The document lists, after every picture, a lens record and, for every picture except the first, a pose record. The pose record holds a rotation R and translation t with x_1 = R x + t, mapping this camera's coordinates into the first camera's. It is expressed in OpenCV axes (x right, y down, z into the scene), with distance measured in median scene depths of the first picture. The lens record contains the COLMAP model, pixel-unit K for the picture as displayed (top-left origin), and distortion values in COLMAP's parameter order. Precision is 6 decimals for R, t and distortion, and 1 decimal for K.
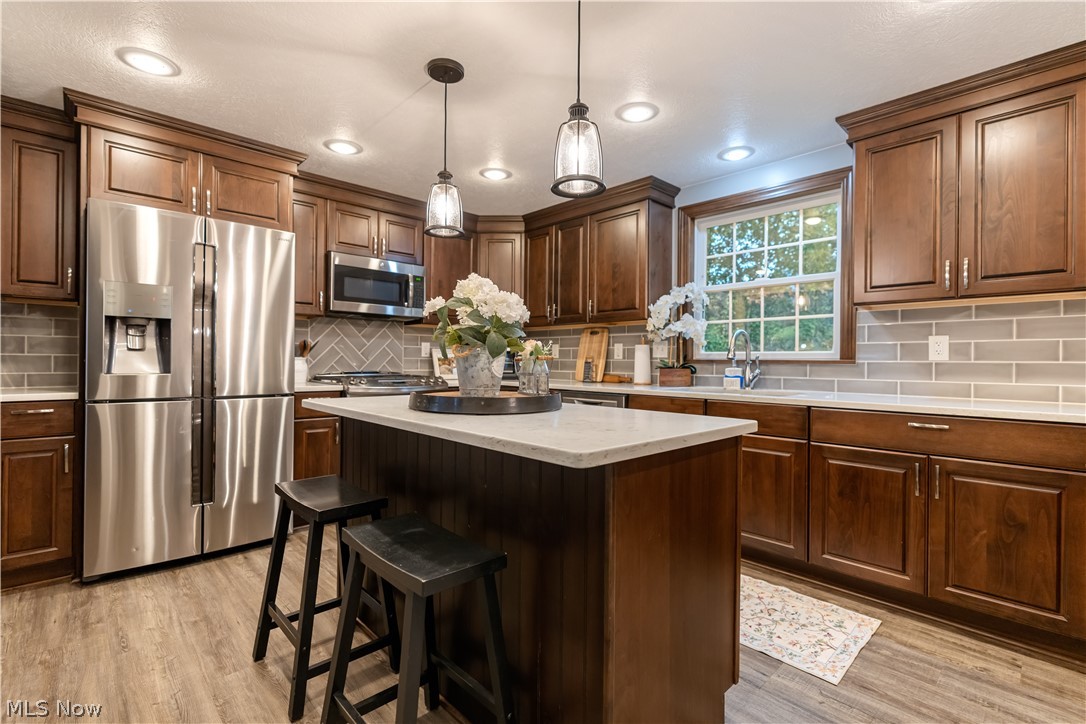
lens RADIAL K [[494.7, 0, 545.7], [0, 494.7, 358.6], [0, 0, 1]] dist [-0.001376, -0.001001]
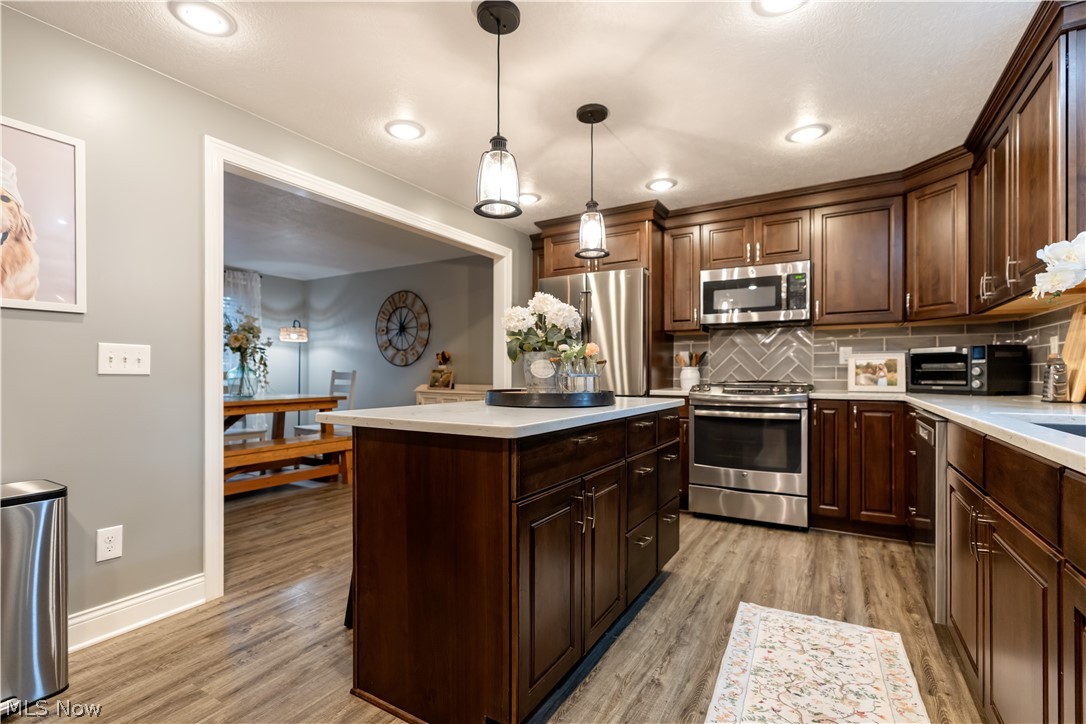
lens RADIAL K [[494.7, 0, 544.0], [0, 494.7, 372.1], [0, 0, 1]] dist [-0.001376, -0.001001]
pose [[0.268309, -0.011976, -0.963258, 0.525790], [0.005976, 0.999924, -0.010767, 0.019225], [0.963314, -0.002868, 0.268361, 0.352668]]
